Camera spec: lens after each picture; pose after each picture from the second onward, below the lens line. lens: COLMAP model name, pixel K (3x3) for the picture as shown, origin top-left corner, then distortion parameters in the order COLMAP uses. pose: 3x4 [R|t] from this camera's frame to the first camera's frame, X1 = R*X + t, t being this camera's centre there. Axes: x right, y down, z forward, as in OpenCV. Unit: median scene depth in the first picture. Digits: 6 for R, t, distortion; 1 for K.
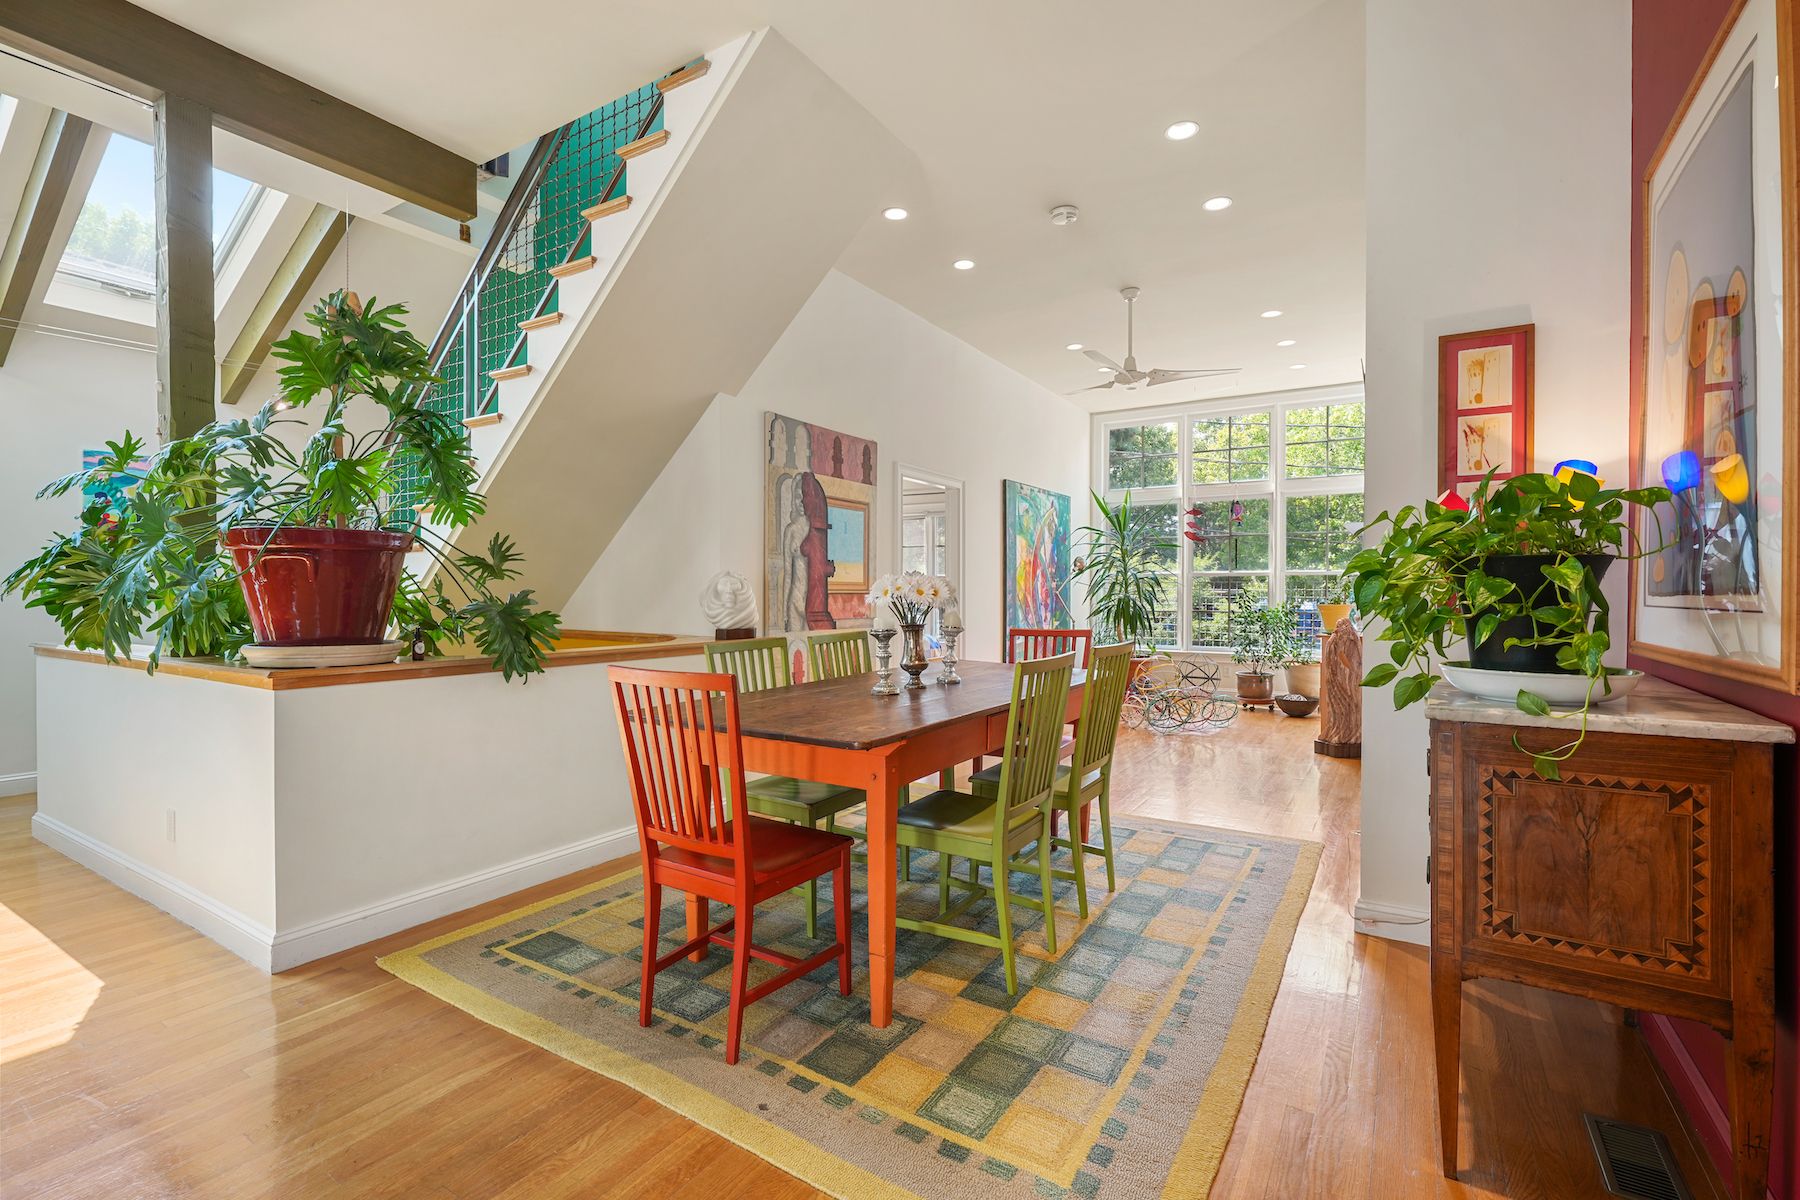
lens RADIAL K [[807.7, 0, 900.0], [0, 807.7, 600.0], [0, 0, 1]] dist [0.000580, 0.000194]
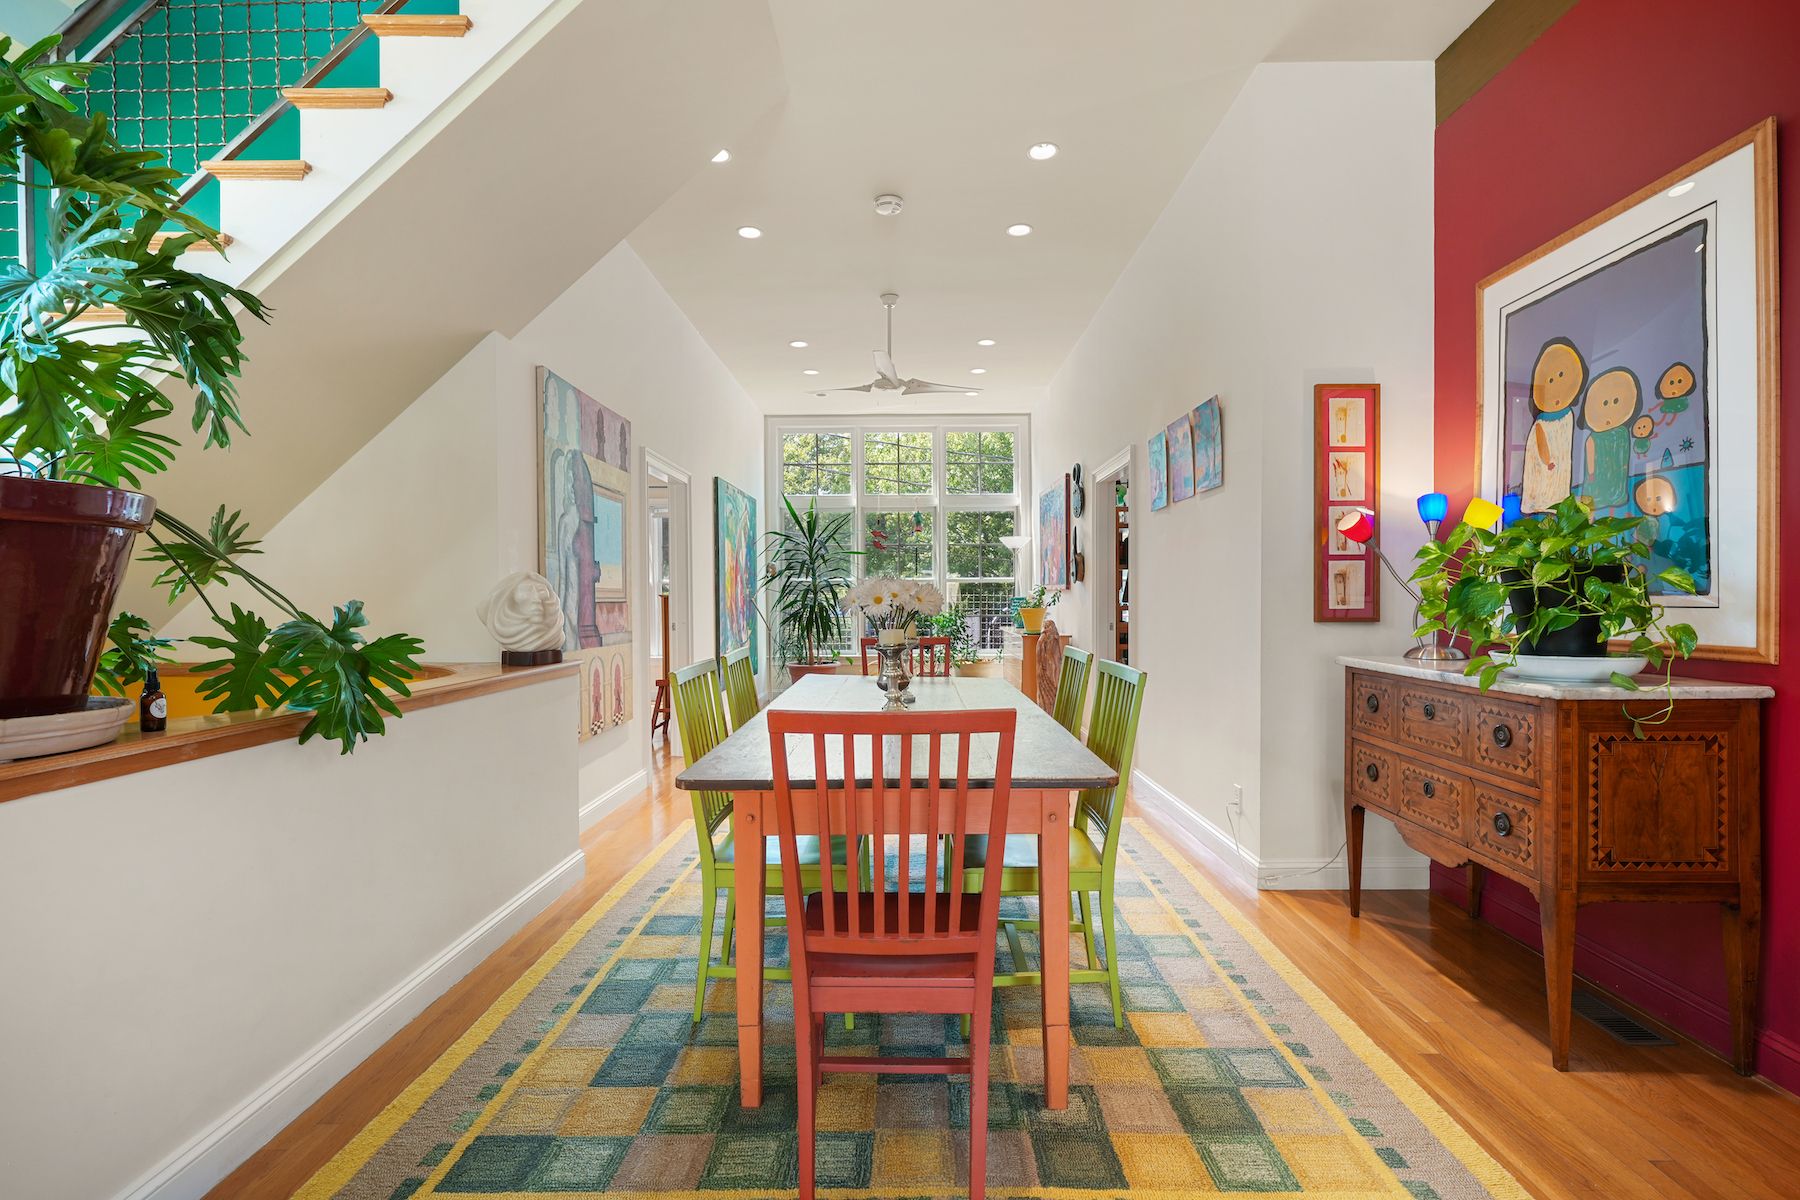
lens RADIAL K [[811.3, 0, 899.5], [0, 811.3, 610.5], [0, 0, 1]] dist [0.000453, 0.000381]
pose [[0.850643, -0.014571, 0.525542, -0.520441], [0.012597, 0.999894, 0.007334, -0.004895], [-0.525593, 0.000382, 0.850736, 0.305448]]
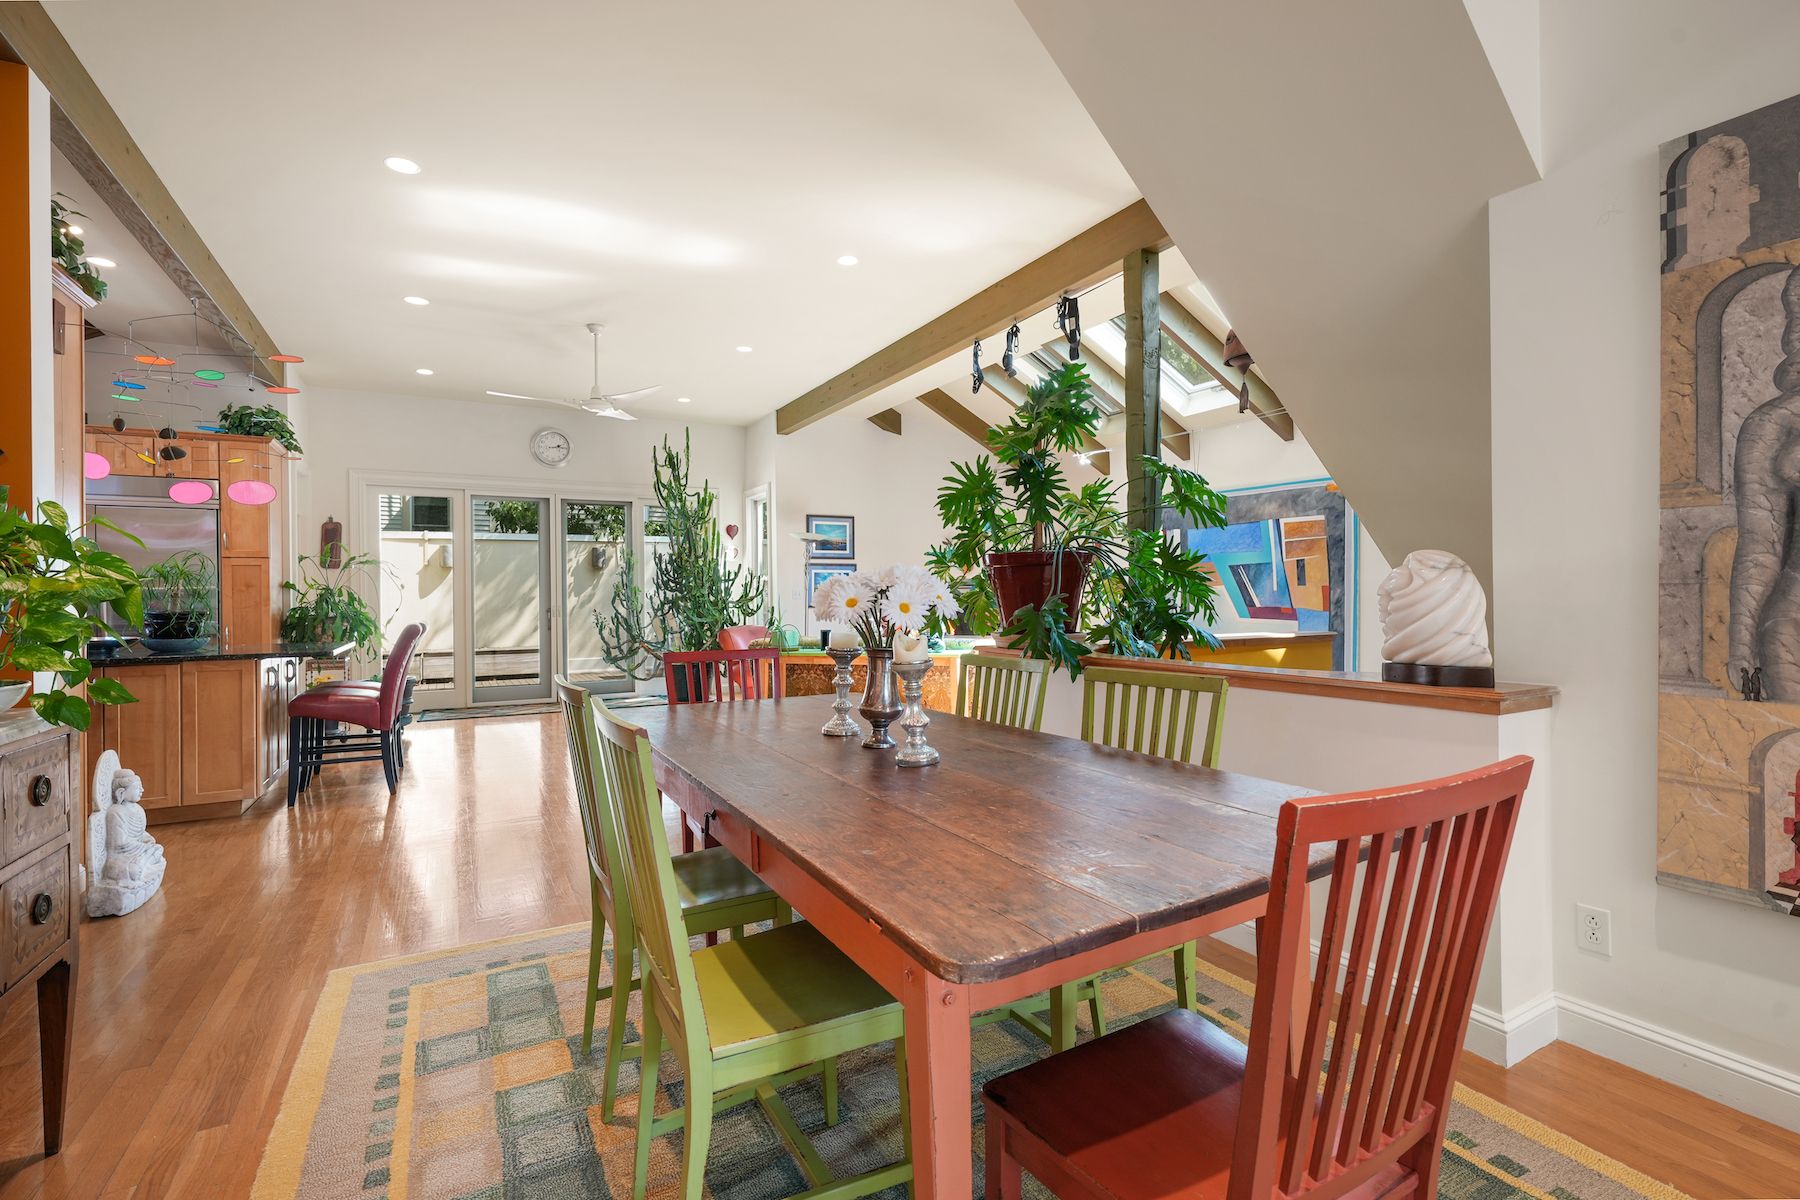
lens RADIAL K [[807.7, 0, 900.0], [0, 807.7, 600.0], [0, 0, 1]] dist [0.000580, 0.000194]
pose [[-0.477088, 0.007663, -0.878822, 0.688915], [-0.002735, 0.999944, 0.010204, -0.016894], [0.878851, 0.007271, -0.477041, 1.584012]]
